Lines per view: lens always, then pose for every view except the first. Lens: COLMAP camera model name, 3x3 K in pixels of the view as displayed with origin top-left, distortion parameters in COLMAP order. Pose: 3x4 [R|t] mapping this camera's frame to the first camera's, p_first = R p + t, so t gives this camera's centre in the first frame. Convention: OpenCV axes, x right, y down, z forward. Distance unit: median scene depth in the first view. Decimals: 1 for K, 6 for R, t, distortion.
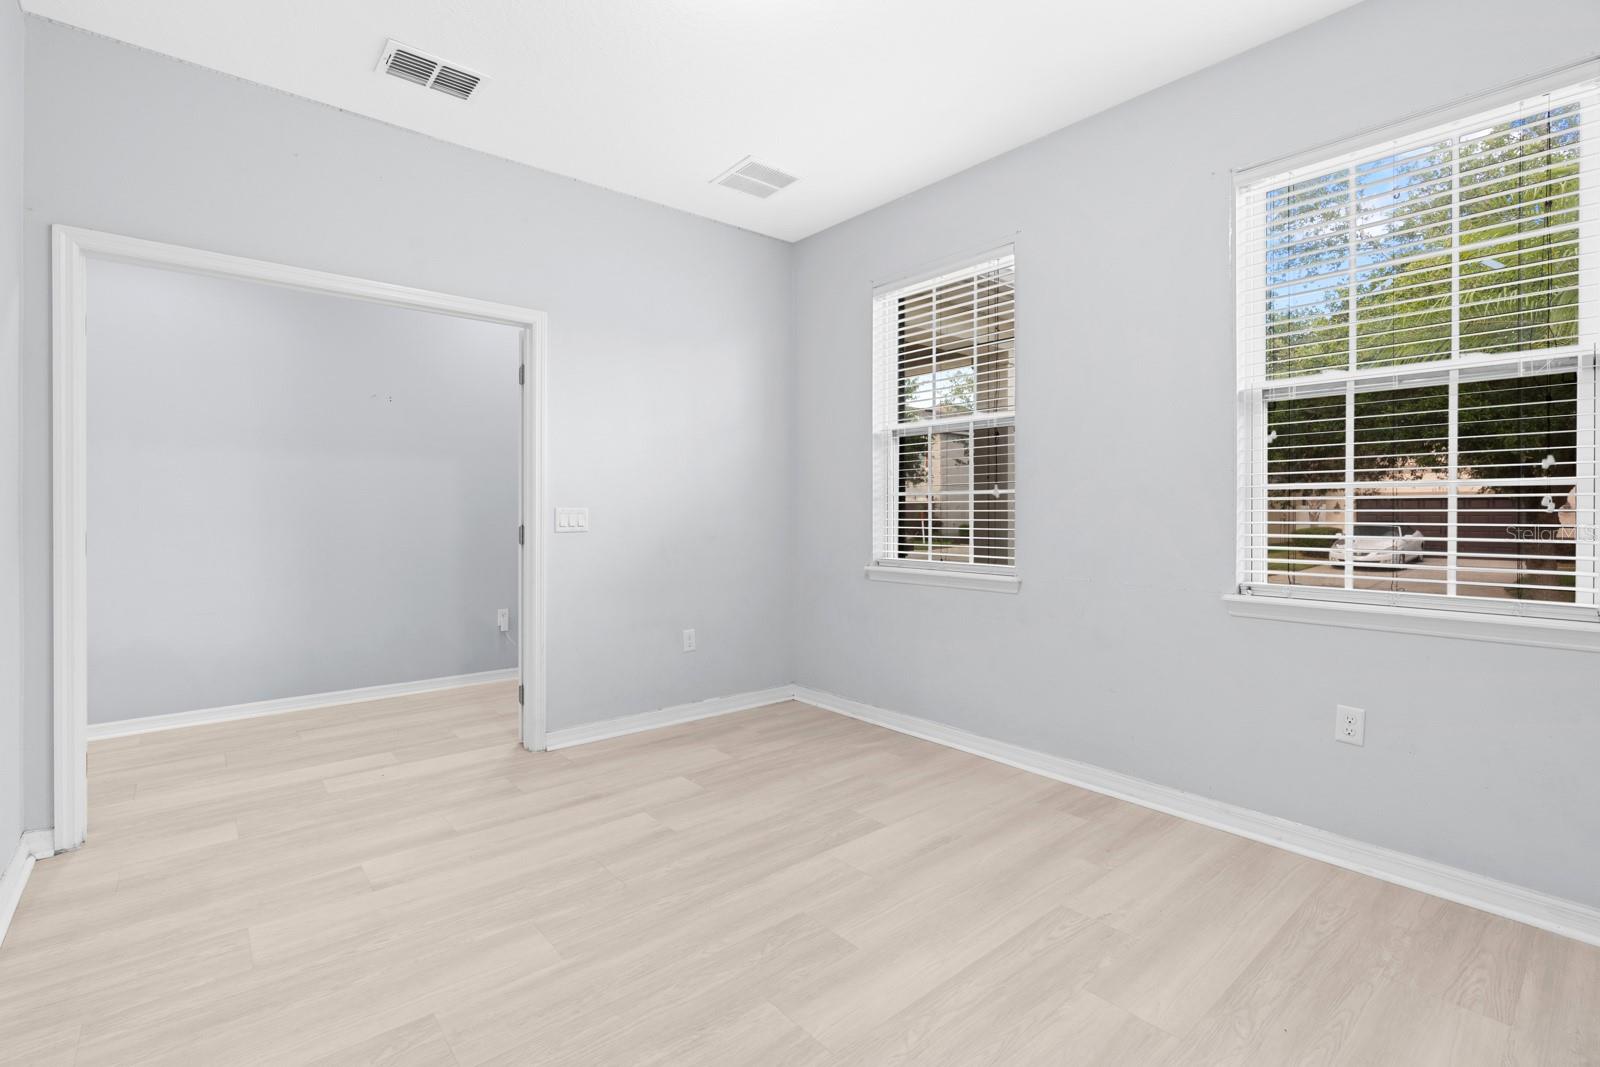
lens RADIAL K [[733.8, 0, 805.3], [0, 733.8, 512.6], [0, 0, 1]] dist [-0.001908, 0.000085]
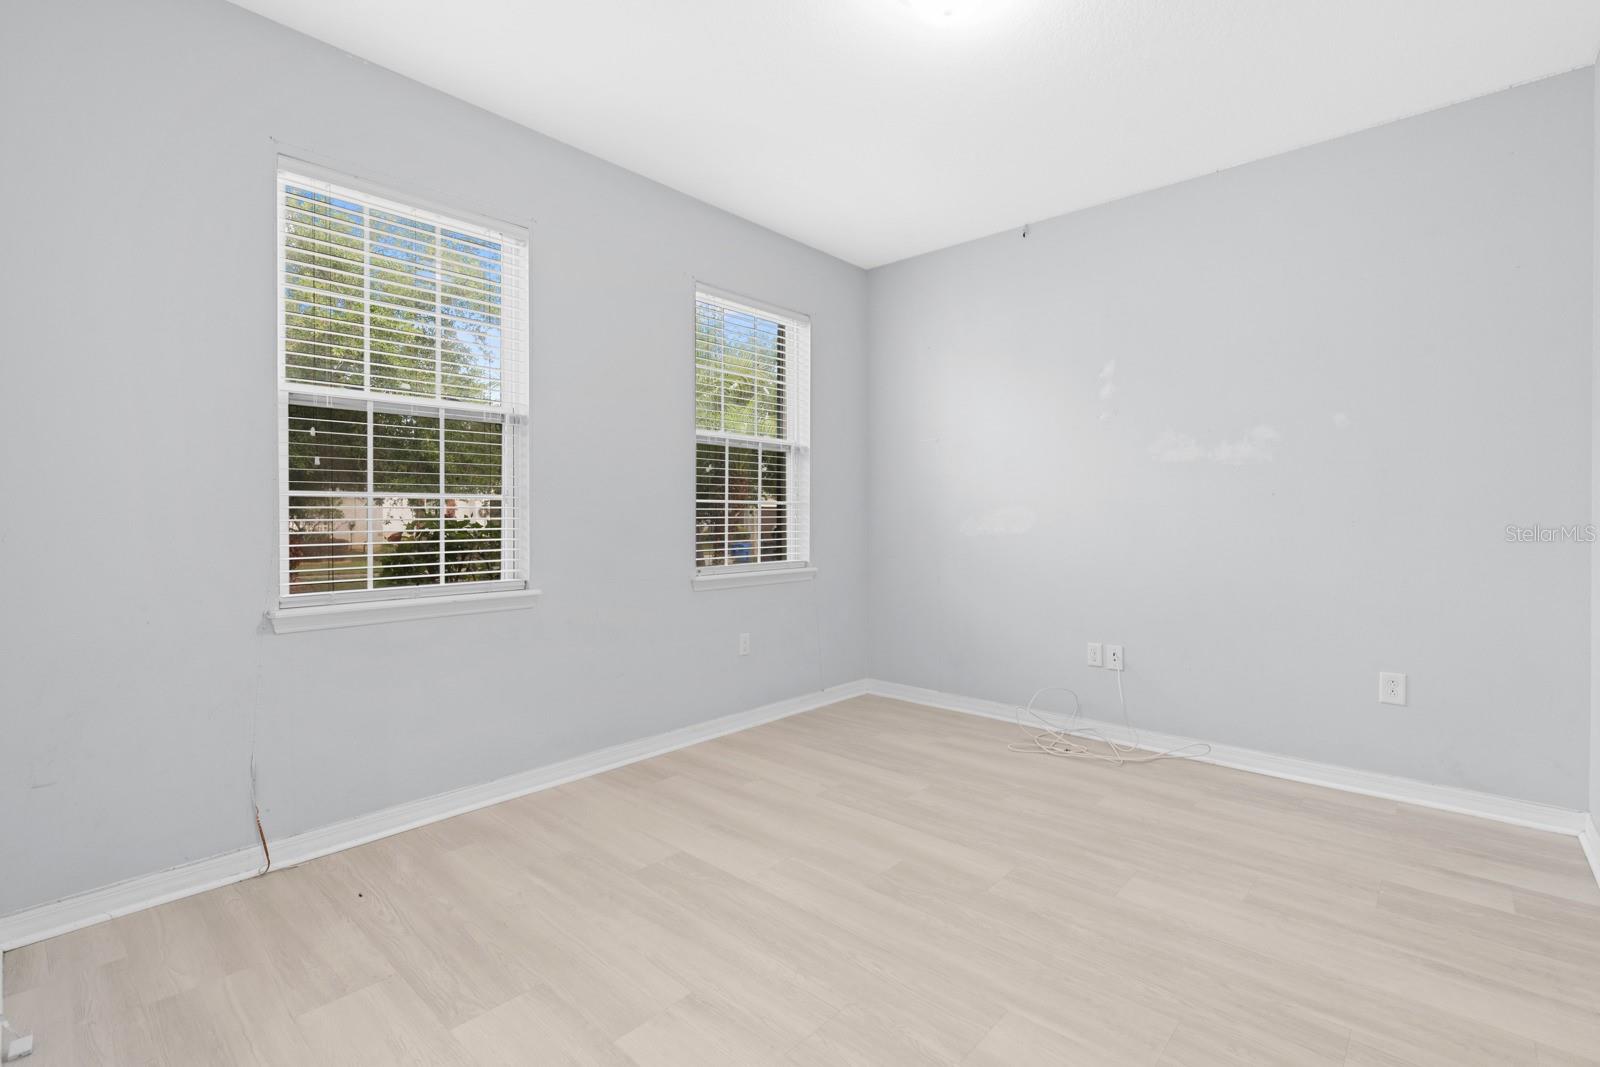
lens RADIAL K [[728.9, 0, 801.8], [0, 728.9, 524.0], [0, 0, 1]] dist [-0.004435, 0.000210]
pose [[-0.126384, -0.009368, 0.991937, -0.833357], [0.007332, 0.999919, 0.010378, -0.003564], [-0.991954, 0.008584, -0.126305, 0.957552]]
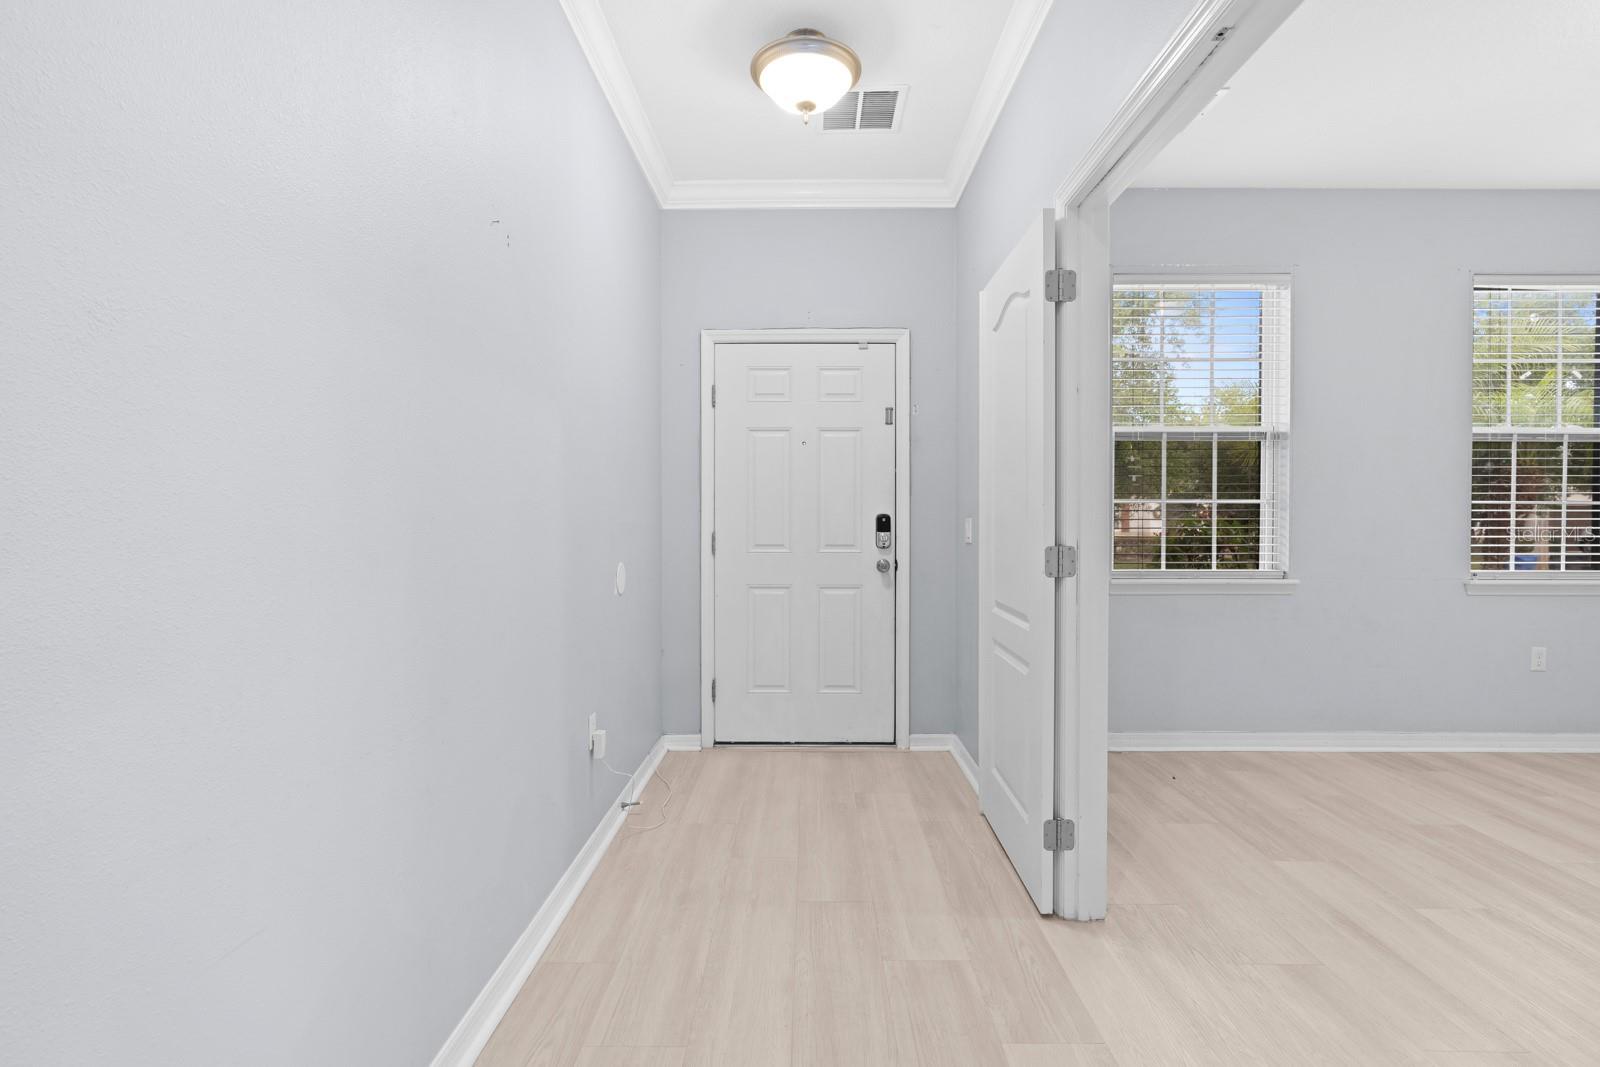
lens RADIAL K [[745.9, 0, 801.6], [0, 745.9, 523.6], [0, 0, 1]] dist [-0.003238, 0.000217]
pose [[0.659334, -0.002248, 0.751847, -1.277850], [0.001258, 0.999997, 0.001887, 0.001432], [-0.751850, -0.000298, 0.659335, 1.006196]]
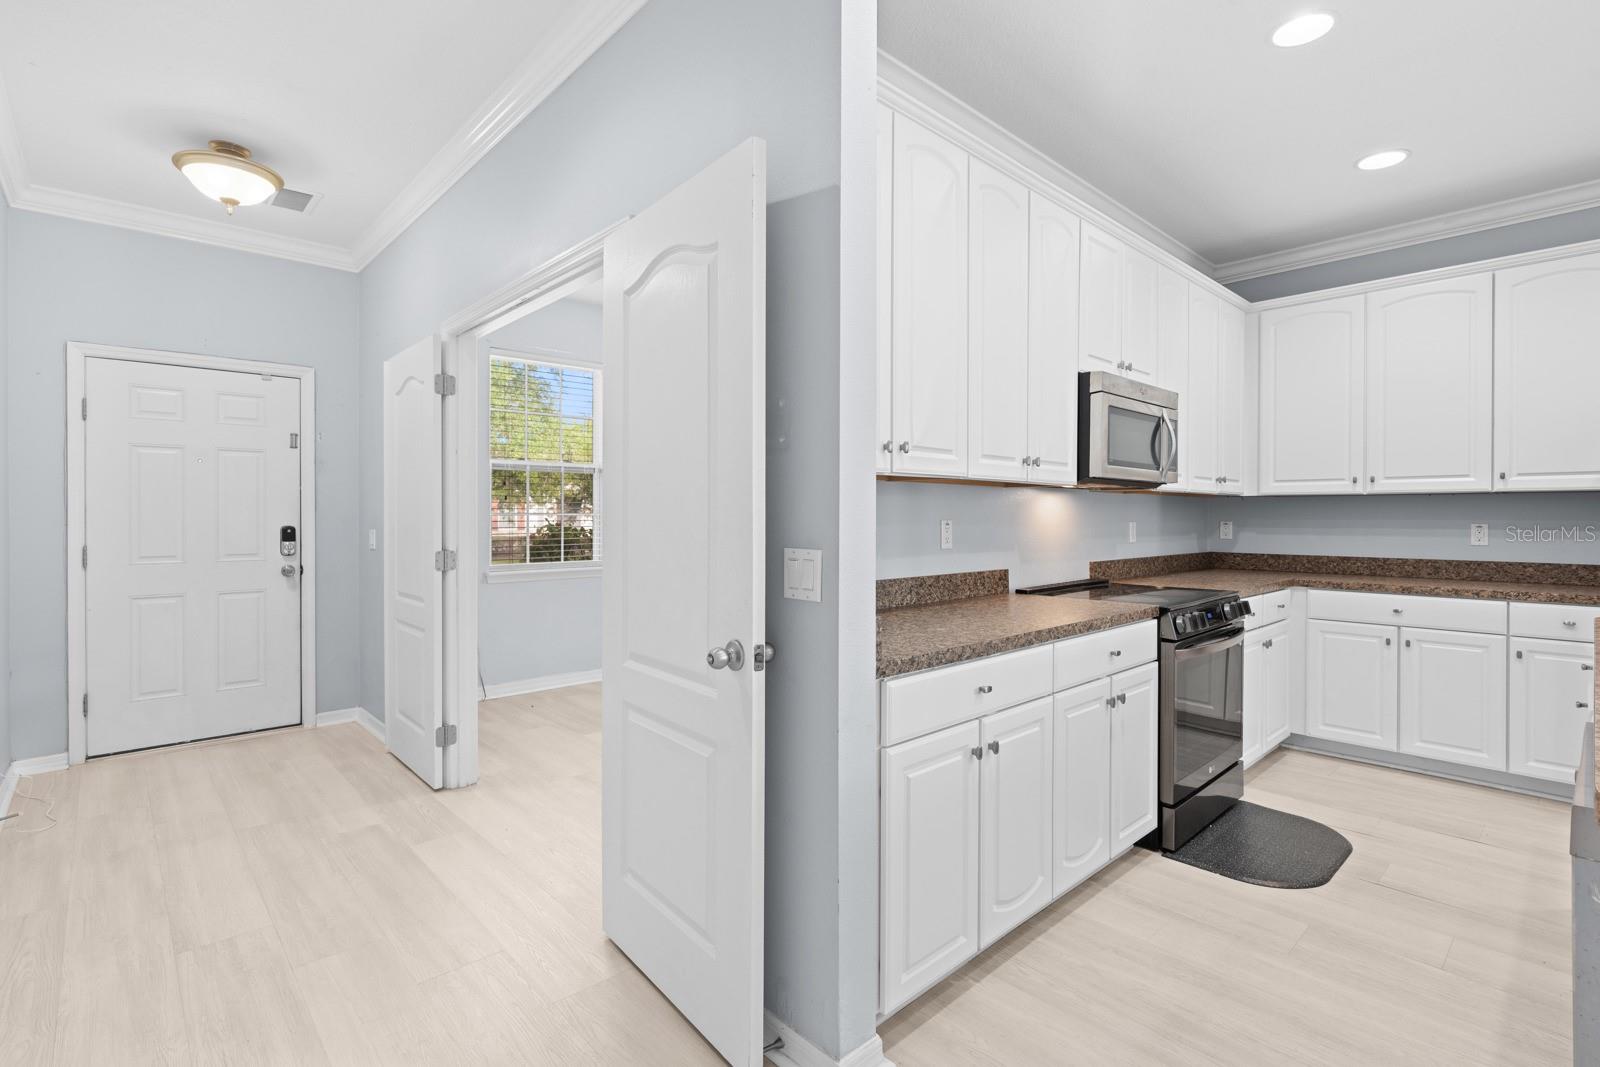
lens RADIAL K [[743.6, 0, 797.6], [0, 743.6, 519.7], [0, 0, 1]] dist [-0.001095, 0.000400]
pose [[-0.041888, -0.002300, 0.999120, -1.747175], [0.005547, 0.999981, 0.002534, -0.023779], [-0.999107, 0.005648, -0.041874, 0.795077]]
